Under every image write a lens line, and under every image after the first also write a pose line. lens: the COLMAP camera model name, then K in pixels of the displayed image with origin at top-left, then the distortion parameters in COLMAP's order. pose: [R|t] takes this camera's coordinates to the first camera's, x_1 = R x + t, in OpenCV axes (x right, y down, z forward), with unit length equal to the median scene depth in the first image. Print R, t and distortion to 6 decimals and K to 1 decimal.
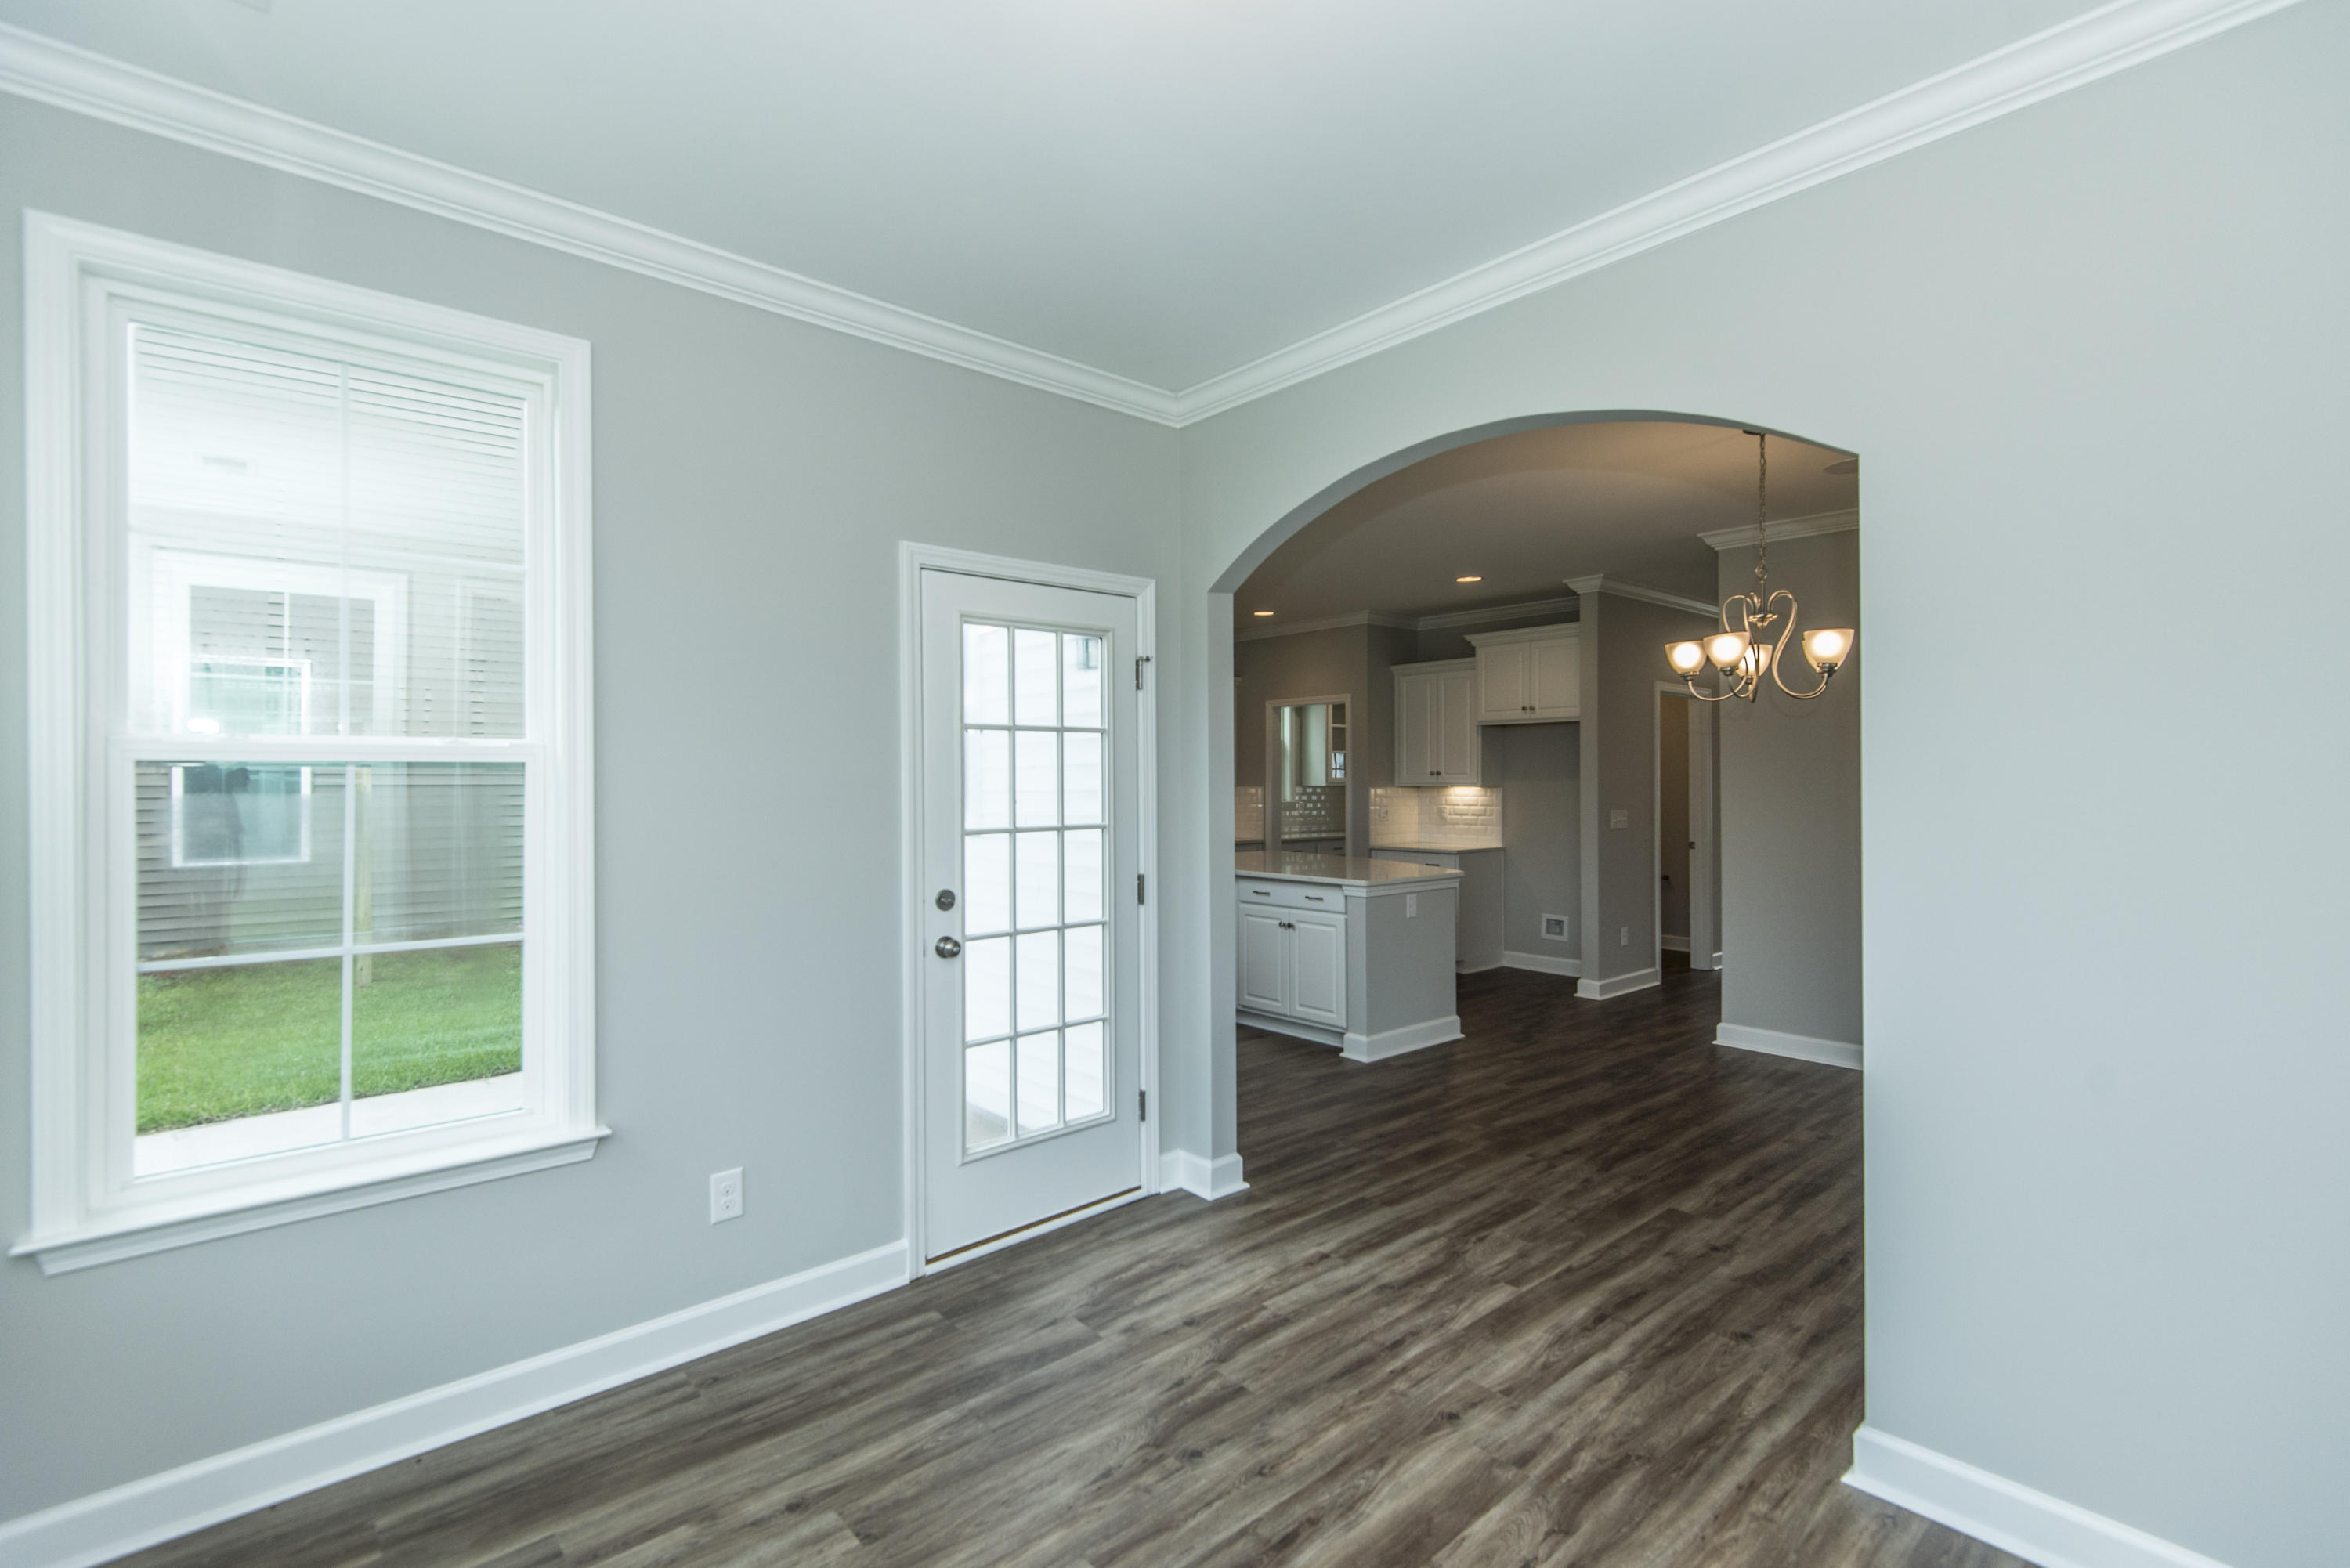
lens RADIAL K [[1067.7, 0, 1175.8], [0, 1067.7, 775.2], [0, 0, 1]] dist [0.035626, -0.018298]
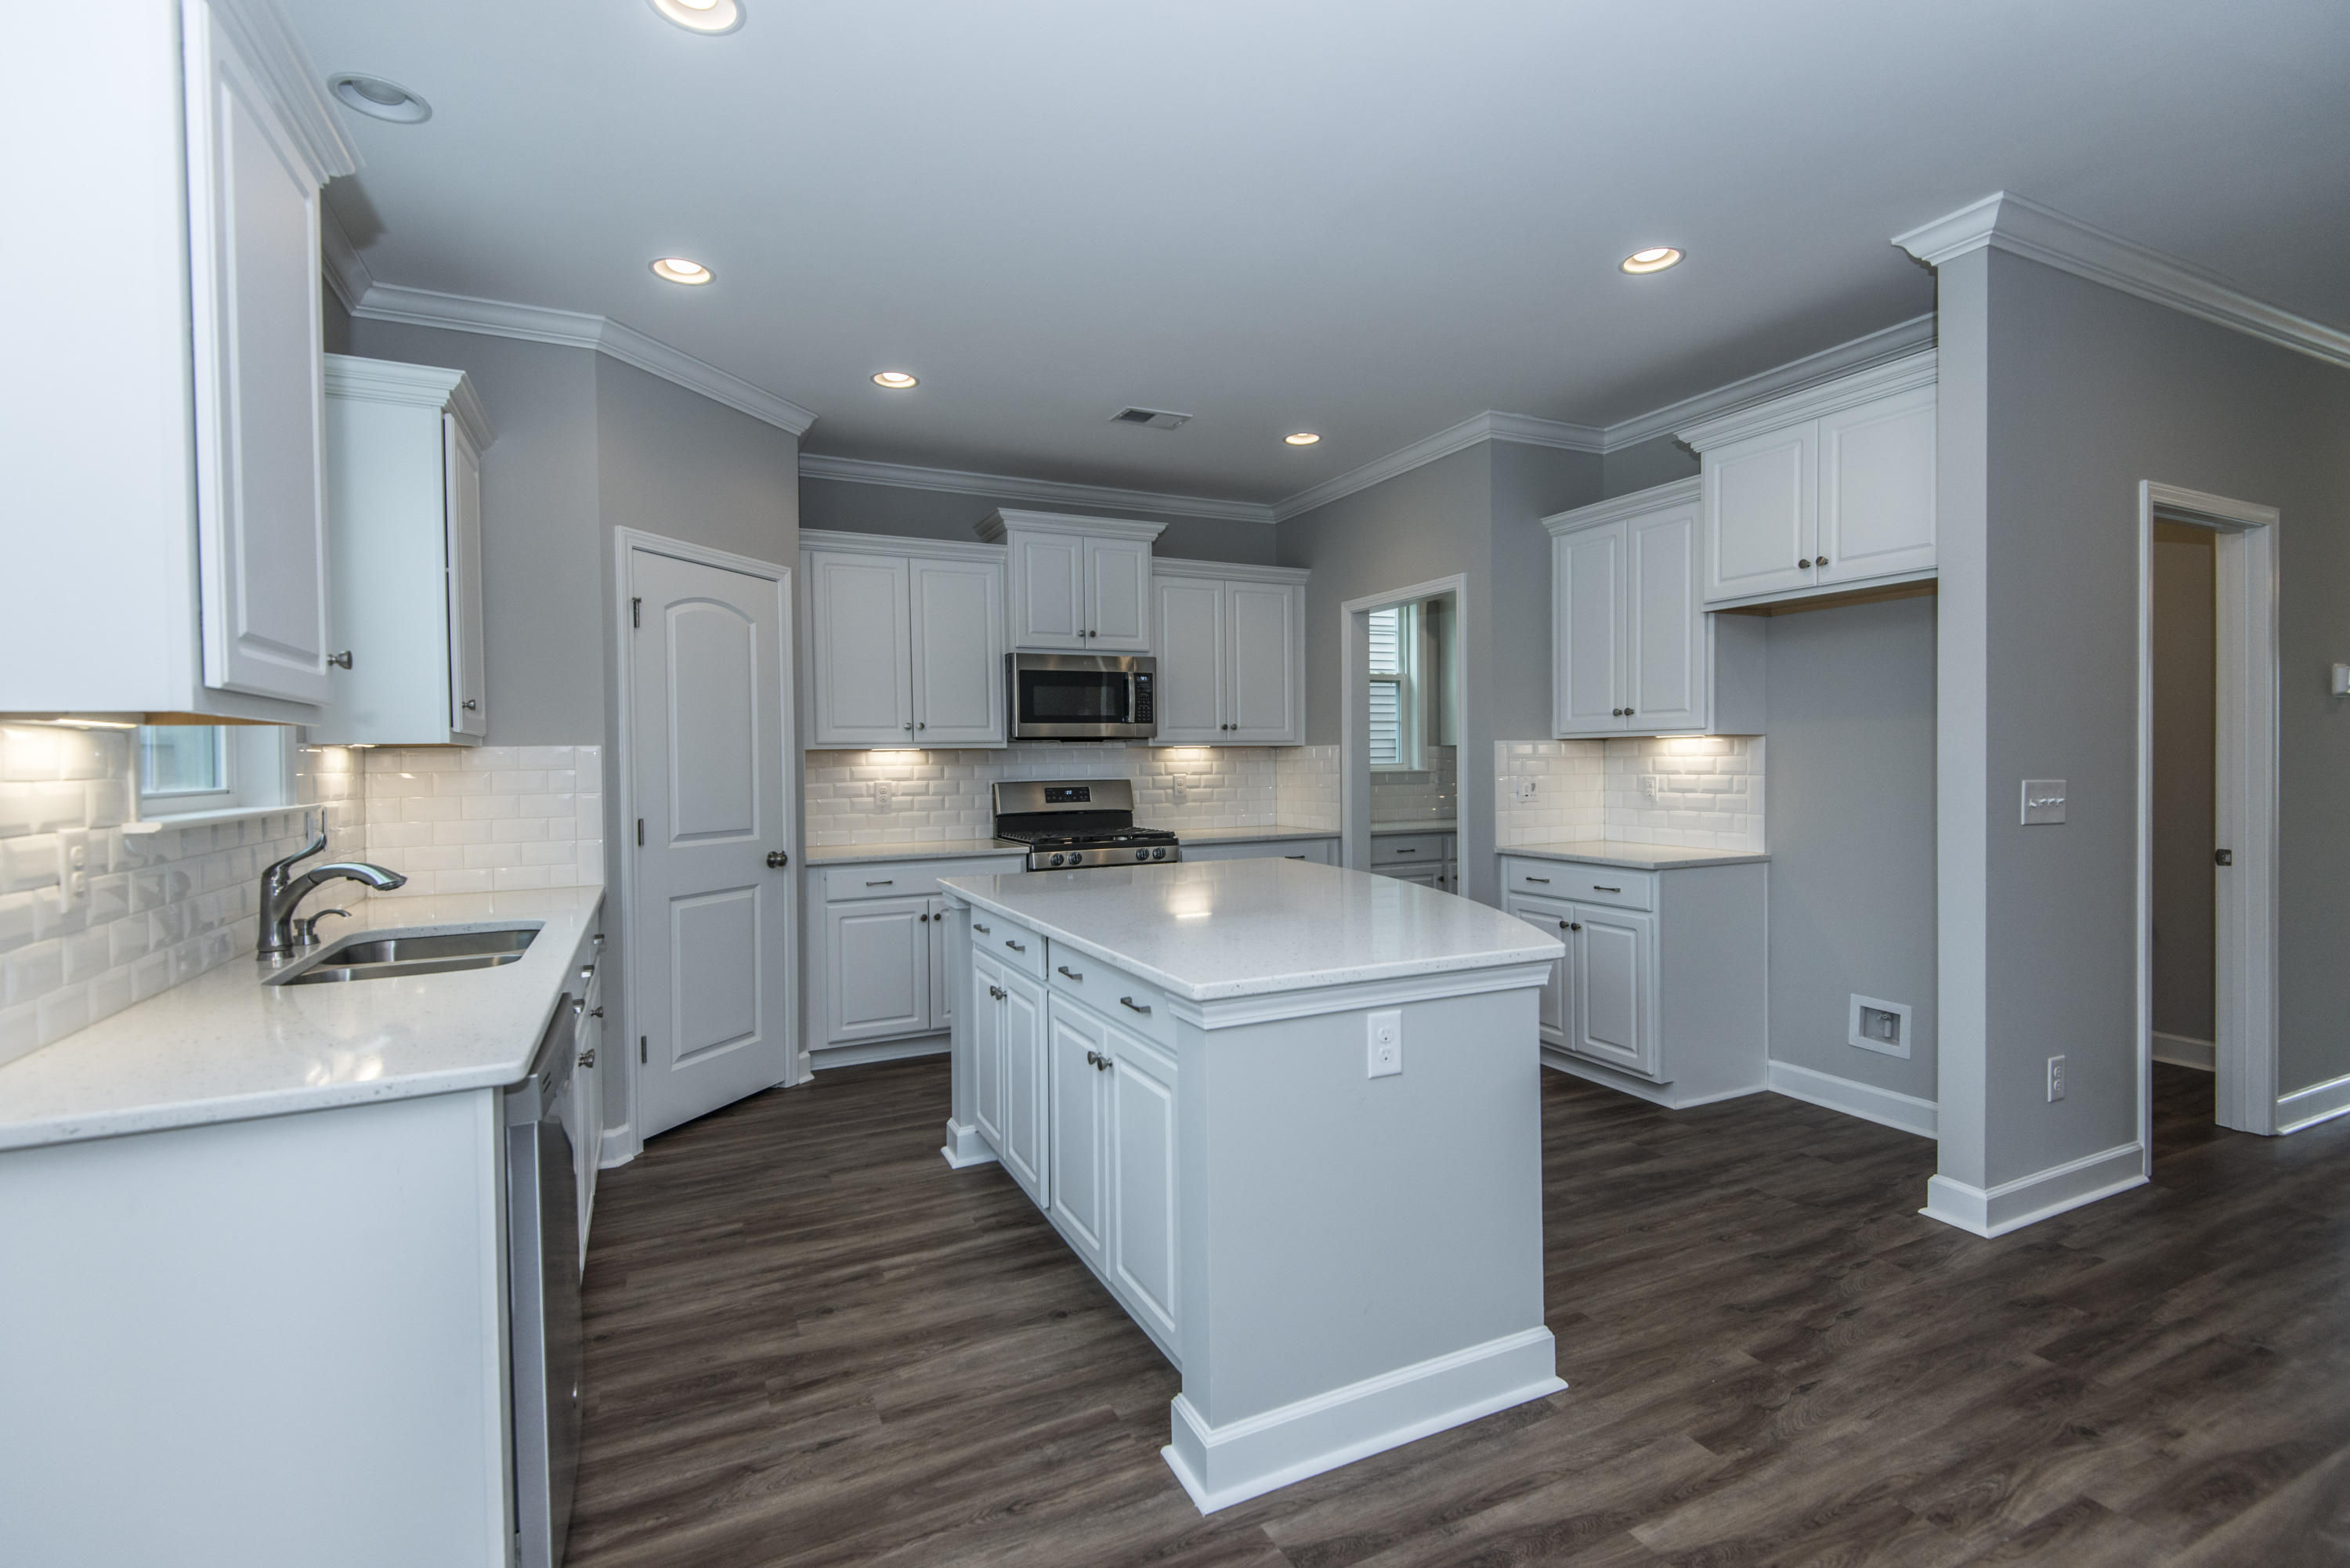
lens RADIAL K [[1067.7, 0, 1175.8], [0, 1067.7, 775.2], [0, 0, 1]] dist [0.035626, -0.018298]
pose [[0.963891, -0.003070, -0.266280, 0.185670], [0.009285, 0.999713, 0.022082, 0.016734], [0.266136, -0.023757, 0.963643, 0.469586]]
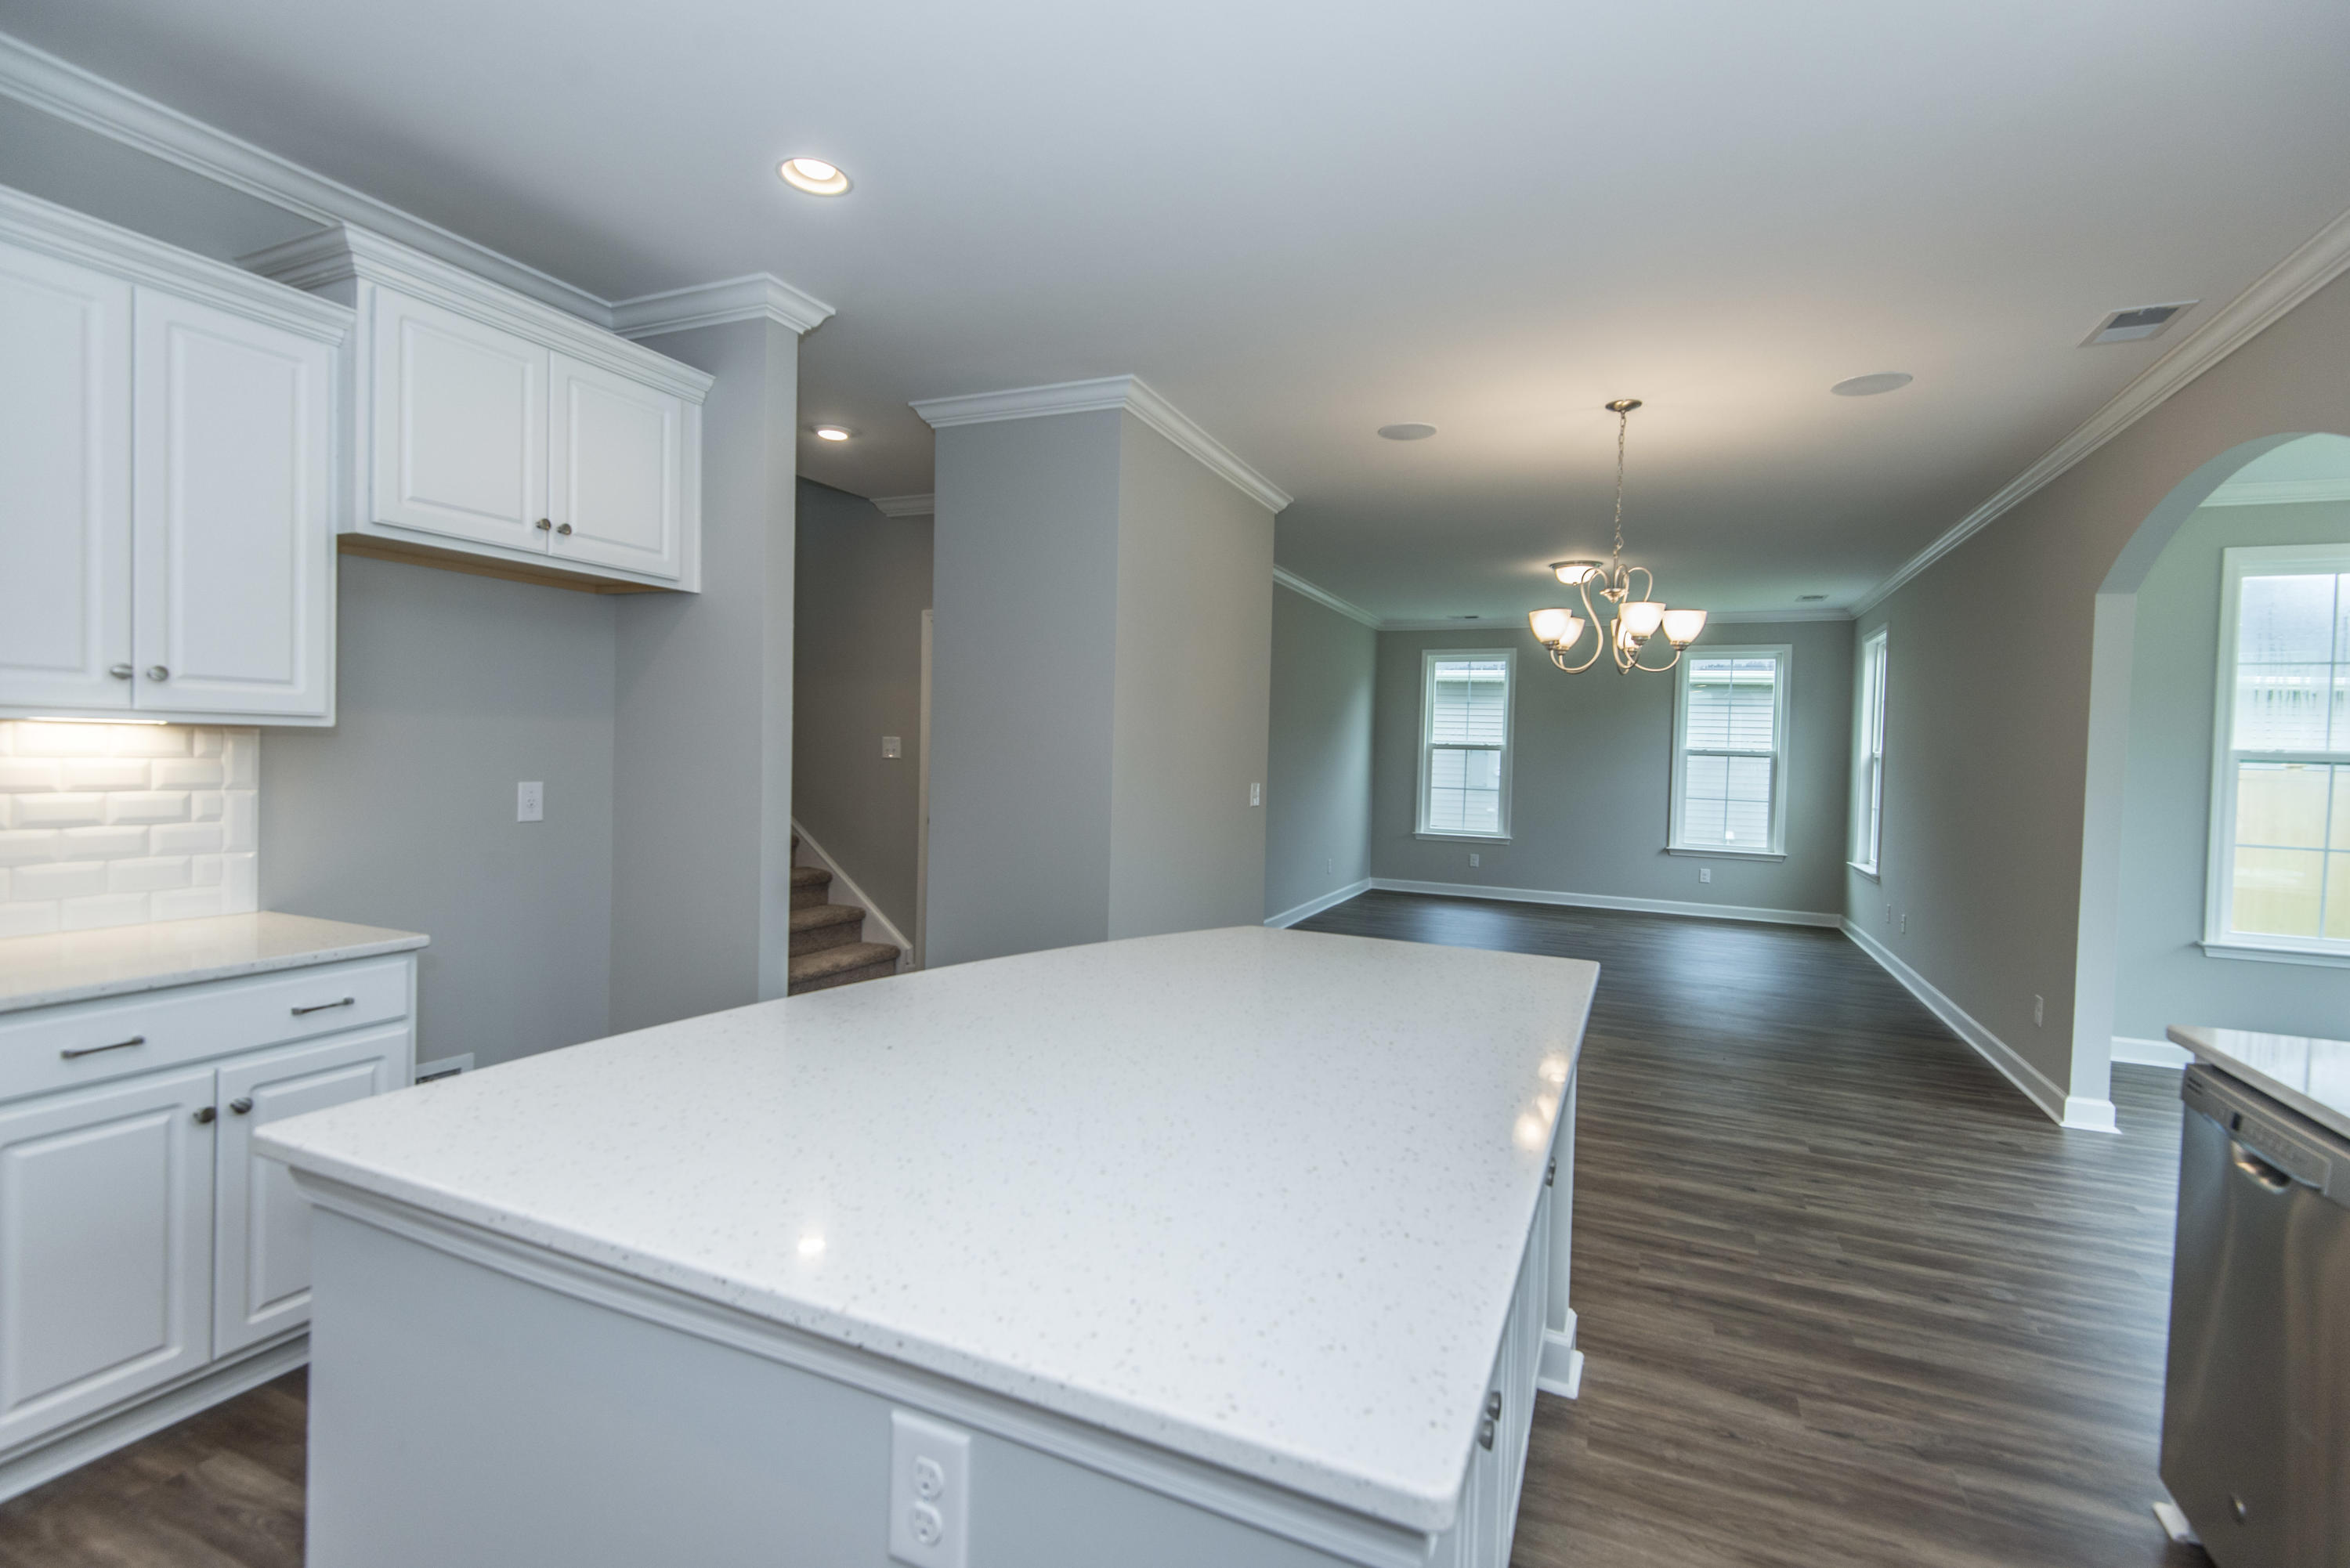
lens RADIAL K [[1067.7, 0, 1175.8], [0, 1067.7, 775.2], [0, 0, 1]] dist [0.035626, -0.018298]
pose [[-0.418794, -0.030893, 0.907556, -0.114591], [-0.032130, 0.999299, 0.019189, 0.010823], [-0.907513, -0.021124, -0.419493, 0.956892]]
